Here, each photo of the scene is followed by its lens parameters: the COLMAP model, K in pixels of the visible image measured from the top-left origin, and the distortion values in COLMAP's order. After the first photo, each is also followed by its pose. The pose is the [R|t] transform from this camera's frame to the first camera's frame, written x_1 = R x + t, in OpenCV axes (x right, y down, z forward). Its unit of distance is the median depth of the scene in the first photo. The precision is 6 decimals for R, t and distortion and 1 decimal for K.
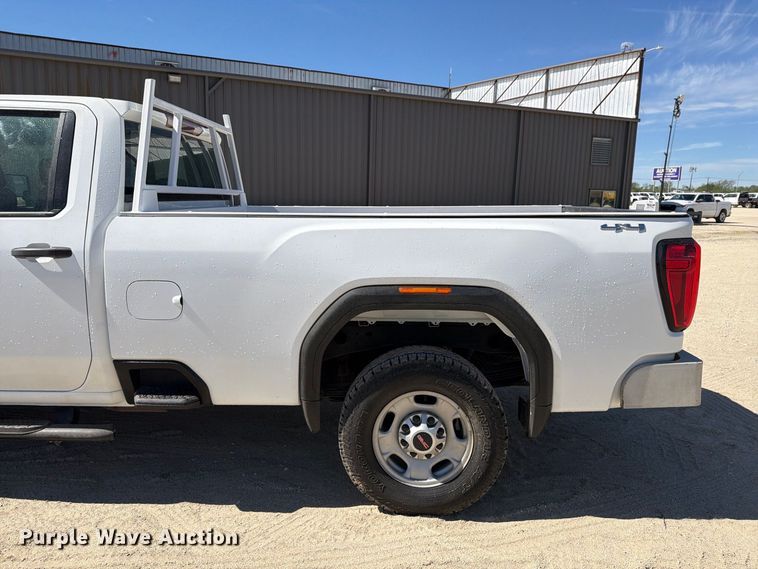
lens RADIAL K [[538.3, 0, 378.0], [0, 538.3, 285.4], [0, 0, 1]] dist [0.046371, -0.059349]
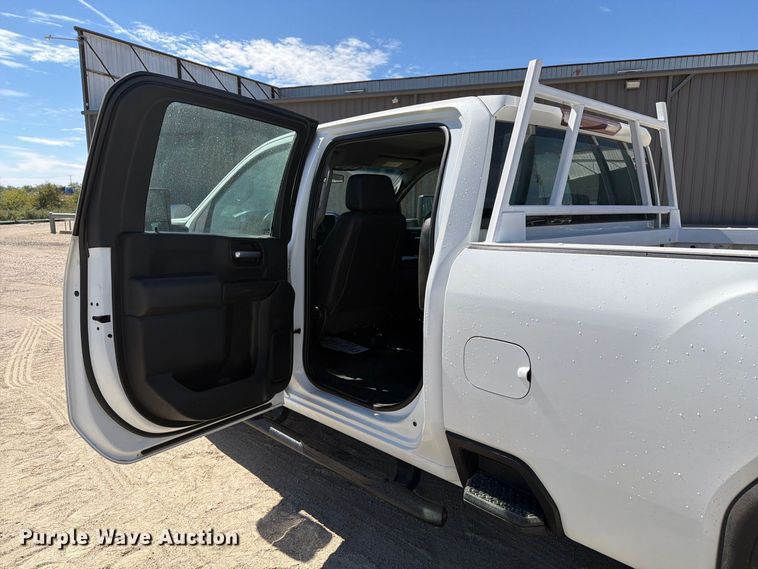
lens RADIAL K [[538.3, 0, 378.0], [0, 538.3, 285.4], [0, 0, 1]] dist [0.046371, -0.059349]
pose [[0.709747, 0.087838, -0.698959, -0.024850], [-0.105346, 0.994273, 0.017978, -0.051733], [0.696535, 0.060873, 0.714936, 0.259661]]
